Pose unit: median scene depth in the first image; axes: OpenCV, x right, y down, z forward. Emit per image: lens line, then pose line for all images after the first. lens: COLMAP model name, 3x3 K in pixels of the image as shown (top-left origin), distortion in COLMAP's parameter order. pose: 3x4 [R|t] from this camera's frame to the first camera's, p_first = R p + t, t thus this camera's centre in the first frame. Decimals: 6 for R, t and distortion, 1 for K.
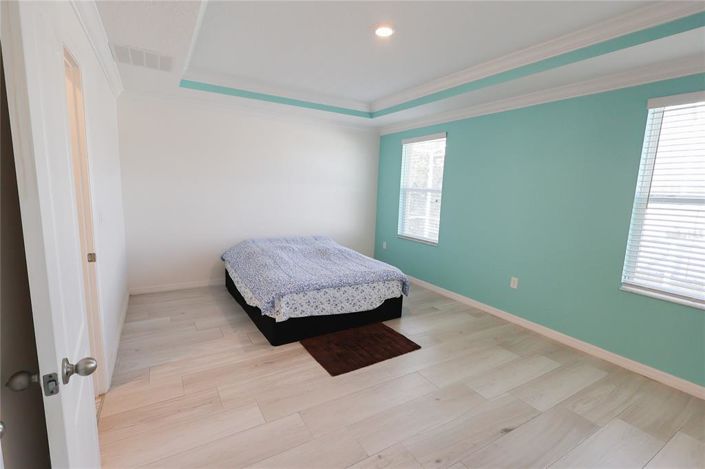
lens RADIAL K [[321.2, 0, 346.6], [0, 321.2, 234.2], [0, 0, 1]] dist [-0.002089, -0.000326]
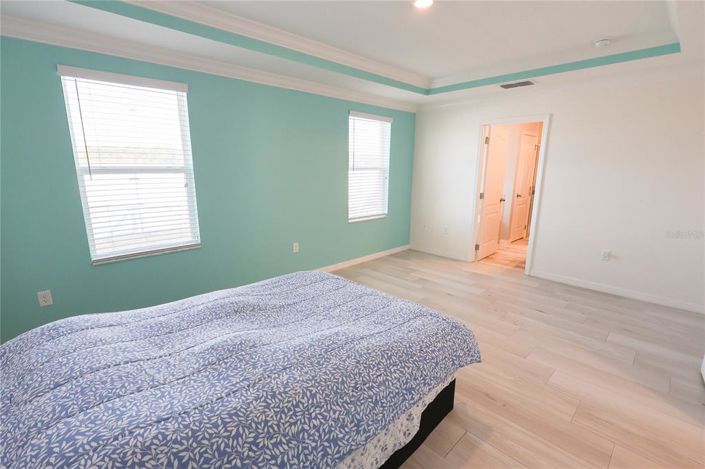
lens RADIAL K [[331.1, 0, 351.6], [0, 331.1, 227.2], [0, 0, 1]] dist [-0.004589, -0.000950]
pose [[-0.244095, -0.204900, 0.947857, -0.815403], [0.139376, 0.959863, 0.243388, -0.230904], [-0.959683, 0.191518, -0.205740, 1.370313]]
